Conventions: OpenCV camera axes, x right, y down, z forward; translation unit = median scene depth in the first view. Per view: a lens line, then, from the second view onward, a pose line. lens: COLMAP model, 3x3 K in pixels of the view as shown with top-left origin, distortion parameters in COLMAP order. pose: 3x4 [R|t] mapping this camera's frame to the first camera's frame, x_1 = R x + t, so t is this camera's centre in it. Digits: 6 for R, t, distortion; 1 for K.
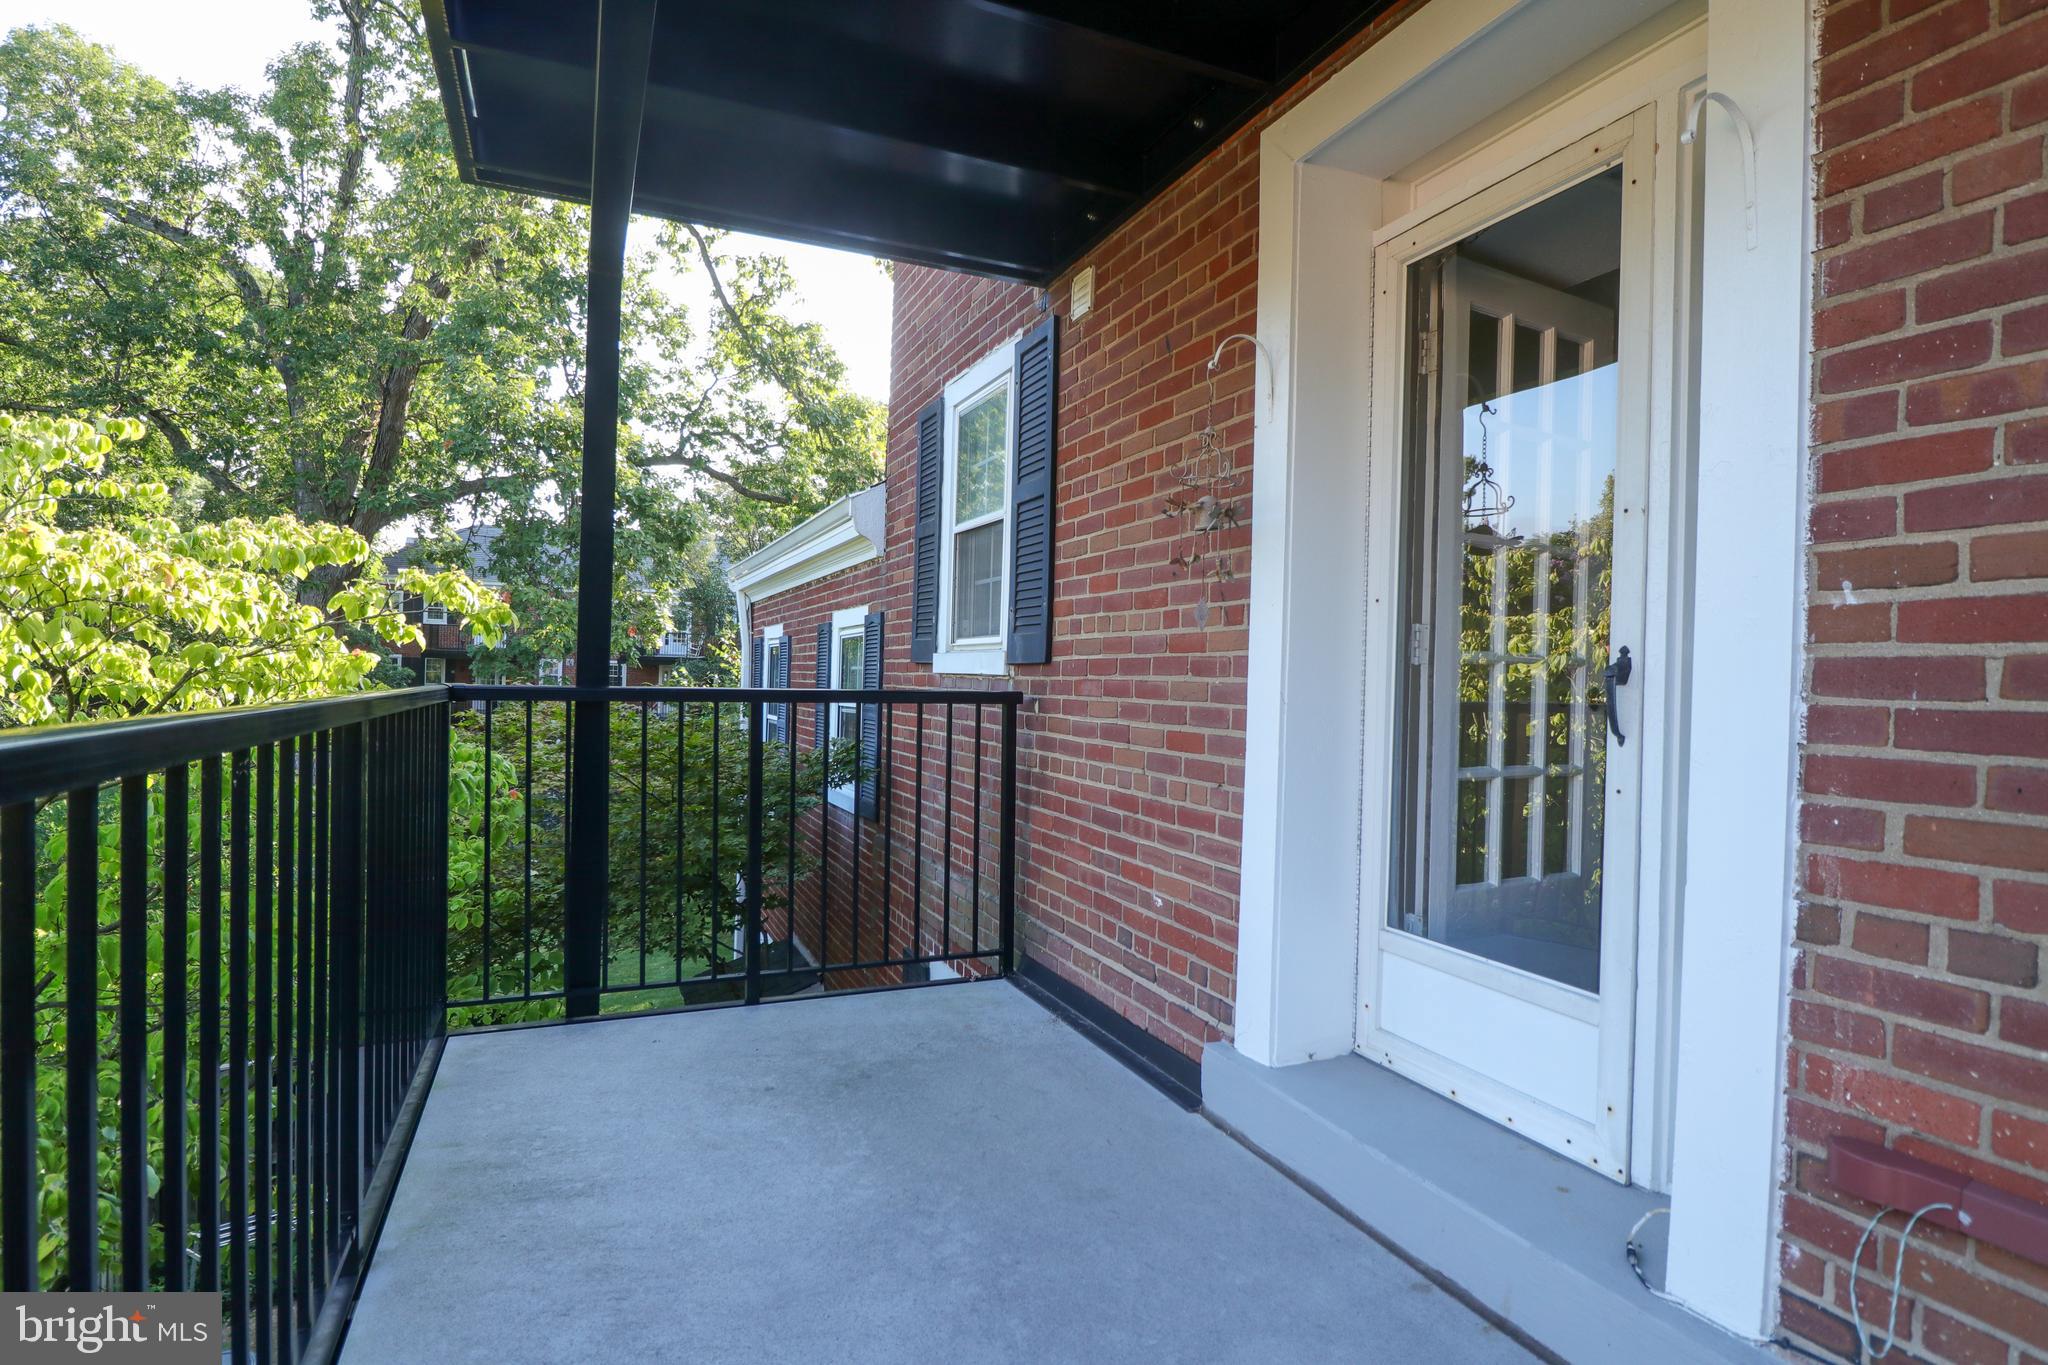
lens RADIAL K [[1017.7, 0, 1027.9], [0, 1017.7, 687.3], [0, 0, 1]] dist [0.001341, -0.011729]
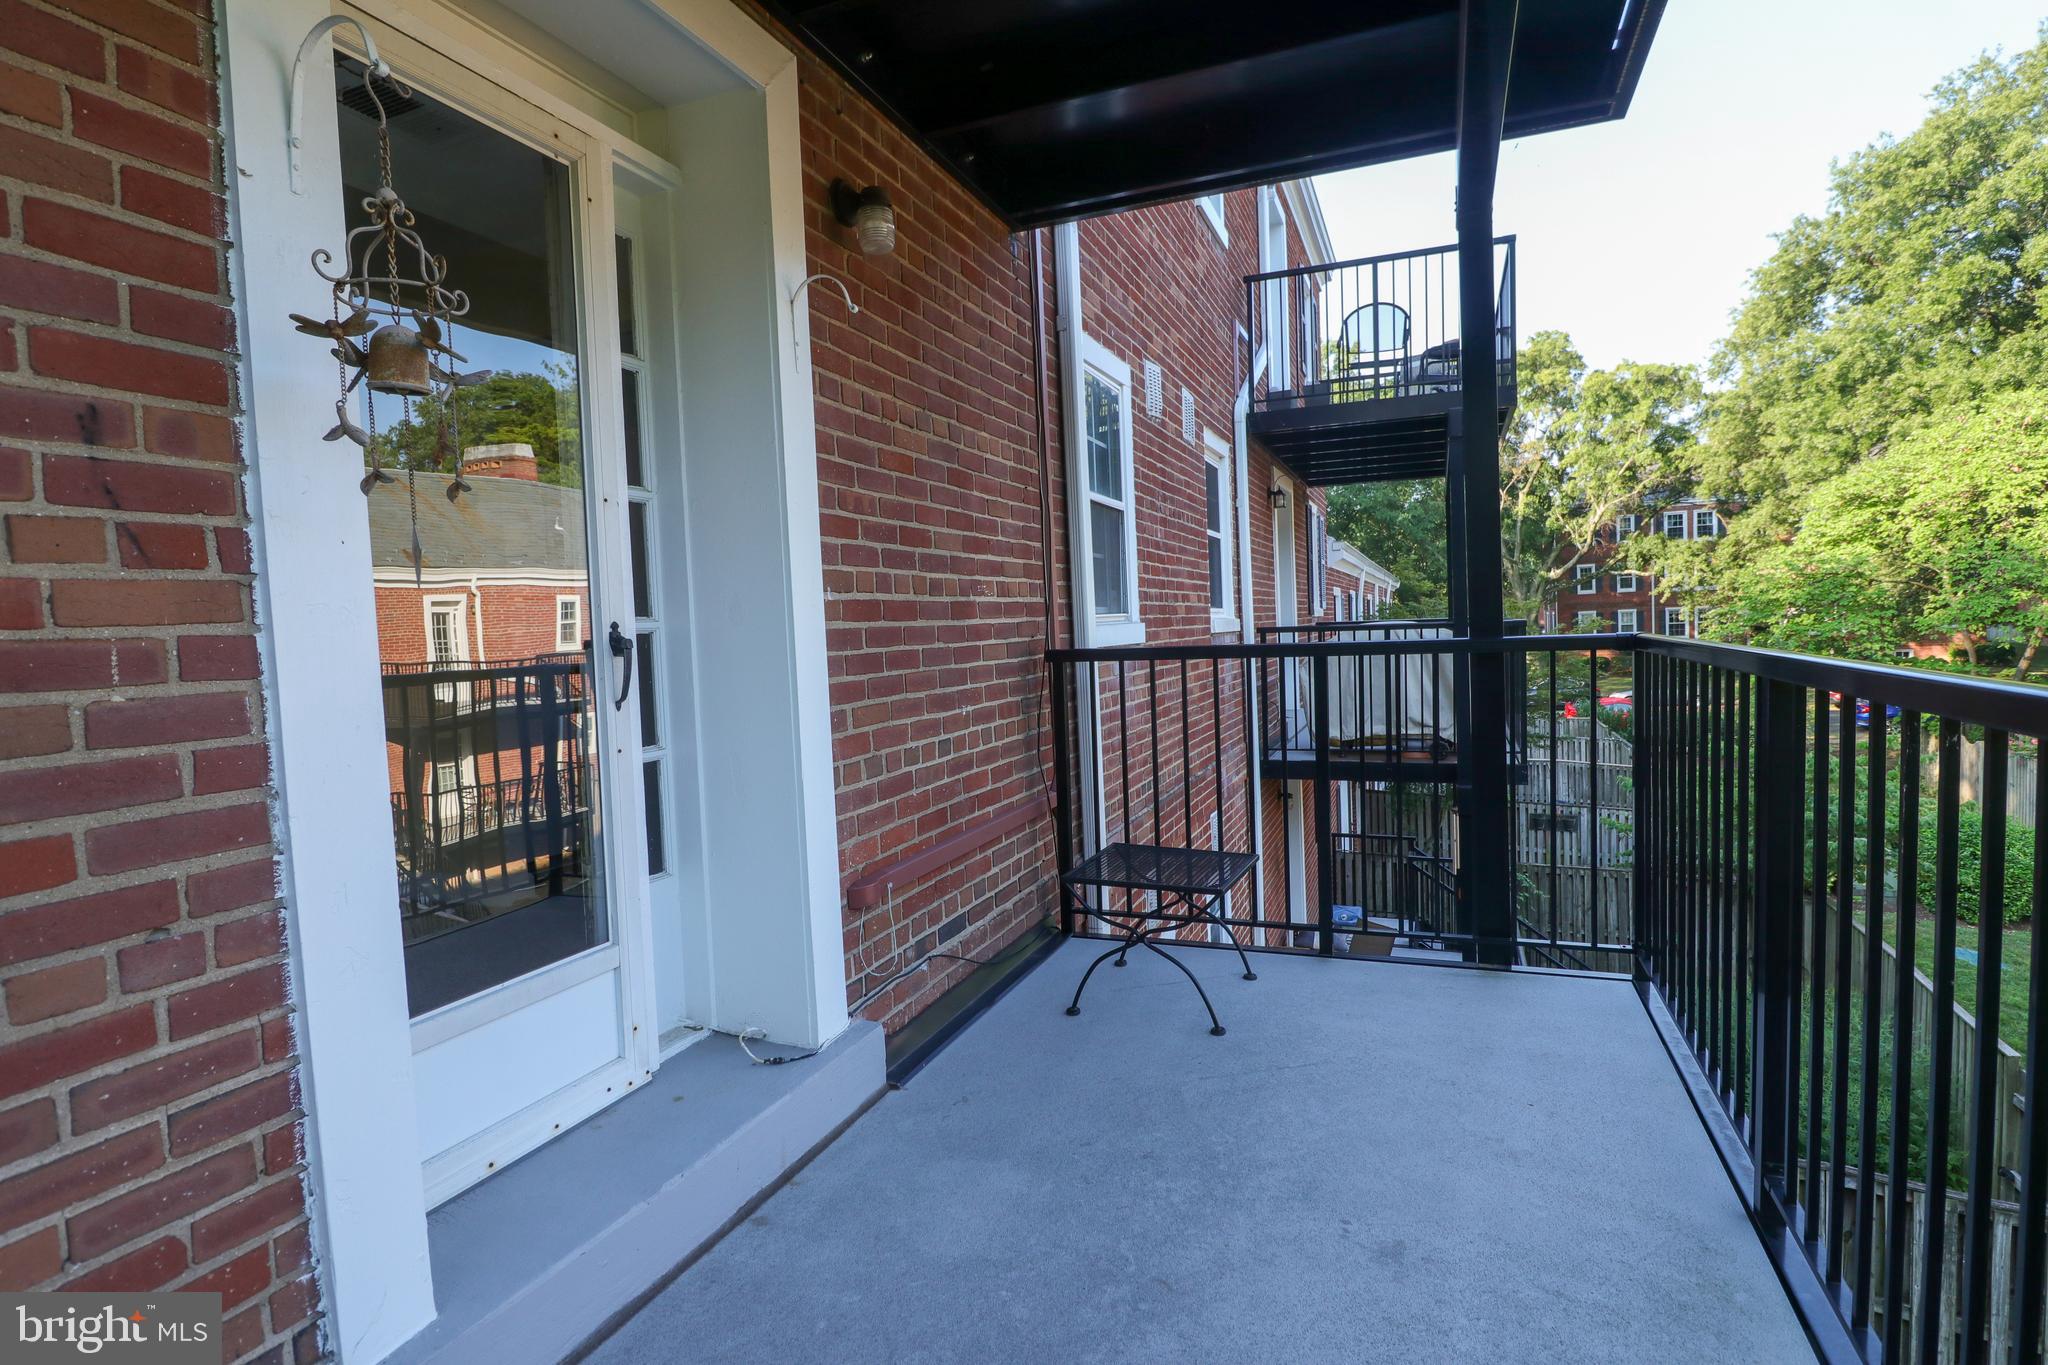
lens RADIAL K [[1017.7, 0, 1027.9], [0, 1017.7, 687.3], [0, 0, 1]] dist [0.001341, -0.011729]
pose [[-0.696629, -0.036854, 0.716485, -0.749966], [0.031472, 0.996149, 0.081838, -0.063845], [-0.716741, 0.079560, -0.692786, 2.018277]]
